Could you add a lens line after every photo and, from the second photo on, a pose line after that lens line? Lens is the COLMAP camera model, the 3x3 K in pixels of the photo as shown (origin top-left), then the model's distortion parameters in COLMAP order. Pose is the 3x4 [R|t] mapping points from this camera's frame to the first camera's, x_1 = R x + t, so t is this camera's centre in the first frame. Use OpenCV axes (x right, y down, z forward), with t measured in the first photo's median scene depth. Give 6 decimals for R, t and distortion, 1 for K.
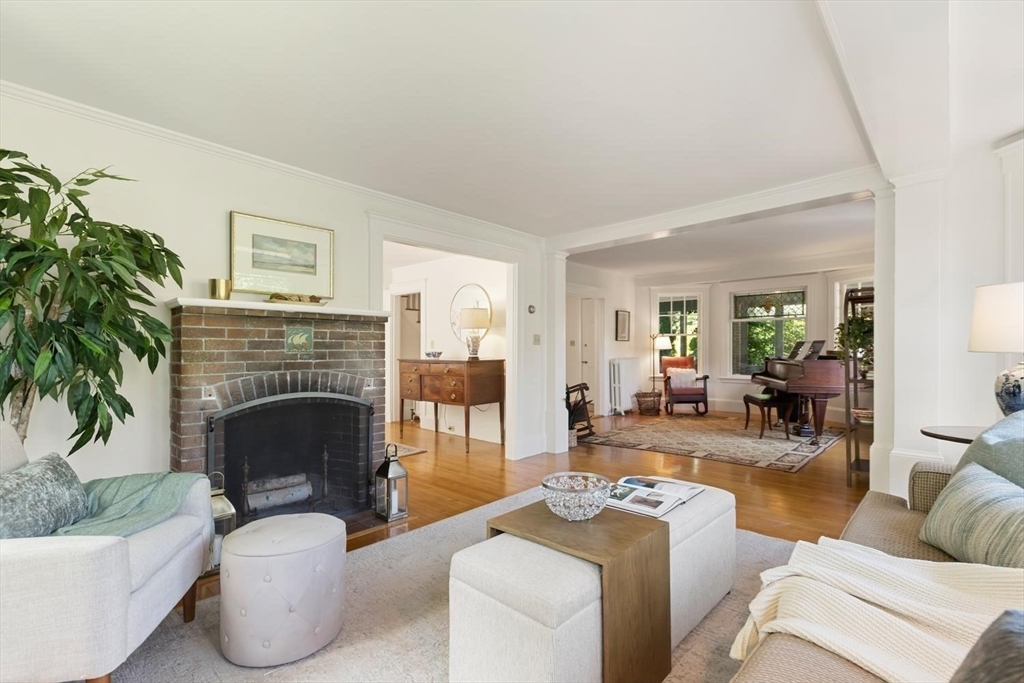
lens RADIAL K [[457.5, 0, 511.8], [0, 457.5, 345.1], [0, 0, 1]] dist [0.000581, 0.000139]
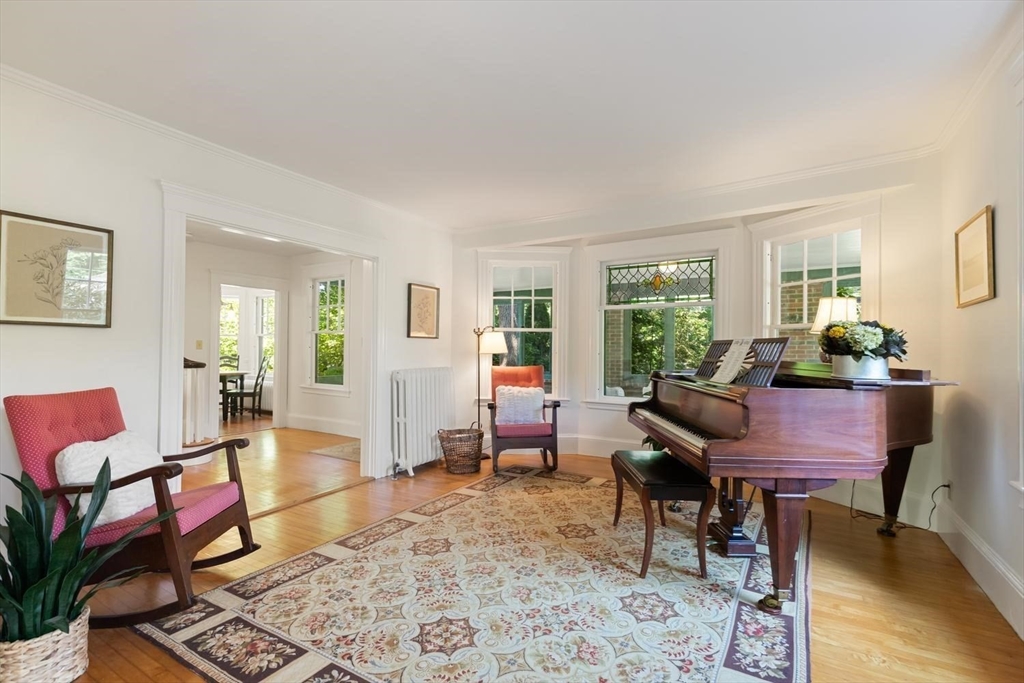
lens RADIAL K [[465.3, 0, 509.9], [0, 465.3, 344.6], [0, 0, 1]] dist [0.004652, 0.000383]
pose [[0.977970, 0.010737, 0.208471, 0.237804], [-0.010168, 0.999941, -0.003801, -0.000136], [-0.208500, 0.001598, 0.978021, 0.432983]]
